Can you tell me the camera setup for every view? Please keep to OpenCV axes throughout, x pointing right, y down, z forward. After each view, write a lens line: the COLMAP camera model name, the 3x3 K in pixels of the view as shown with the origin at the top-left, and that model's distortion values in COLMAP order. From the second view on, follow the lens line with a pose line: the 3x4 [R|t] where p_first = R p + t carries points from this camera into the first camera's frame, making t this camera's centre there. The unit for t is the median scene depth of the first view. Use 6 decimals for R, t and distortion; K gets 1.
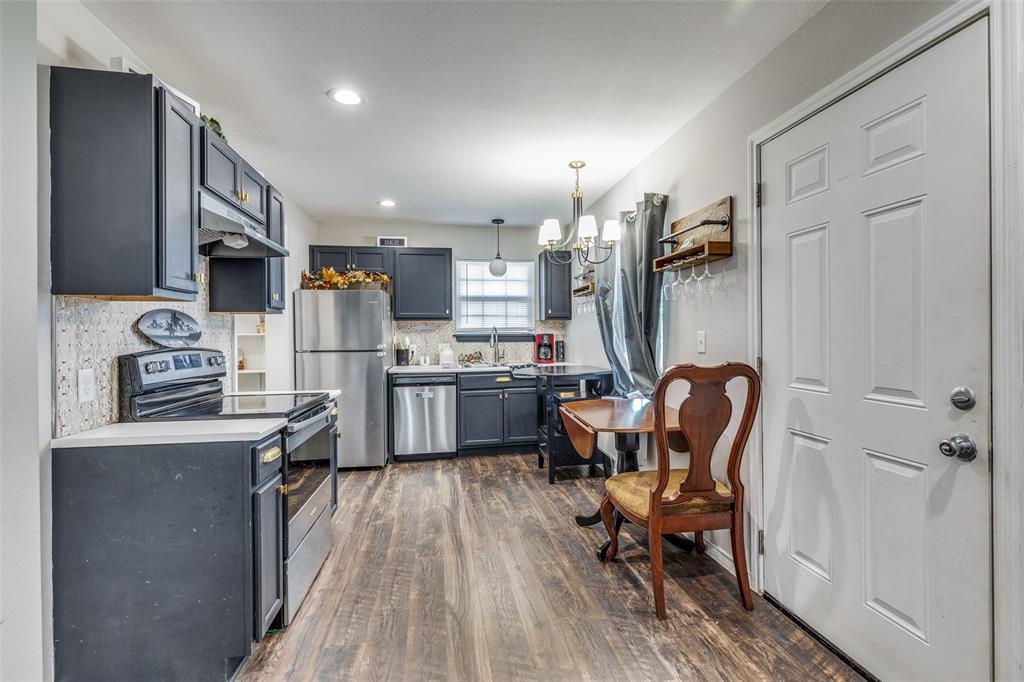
lens RADIAL K [[446.1, 0, 512.7], [0, 446.1, 337.2], [0, 0, 1]] dist [0.011596, -0.002184]
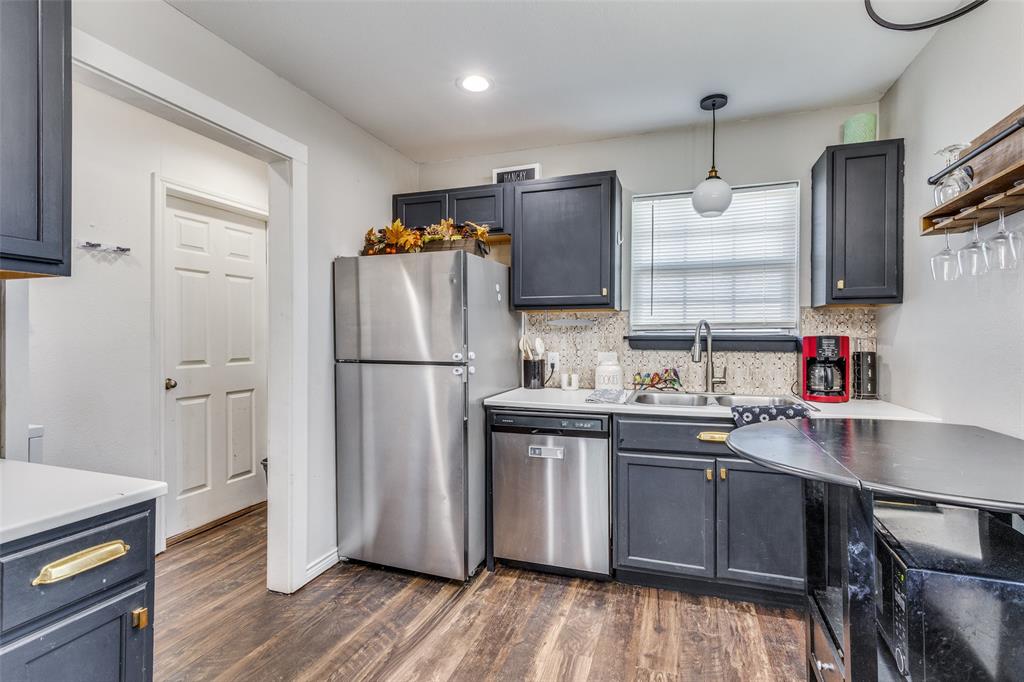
lens RADIAL K [[446.1, 0, 528.9], [0, 446.1, 339.7], [0, 0, 1]] dist [0.011596, -0.002184]
pose [[0.881894, 0.012030, -0.471295, 0.022236], [-0.012295, 0.999921, 0.002517, -0.001026], [0.471288, 0.003575, 0.881972, 0.478103]]
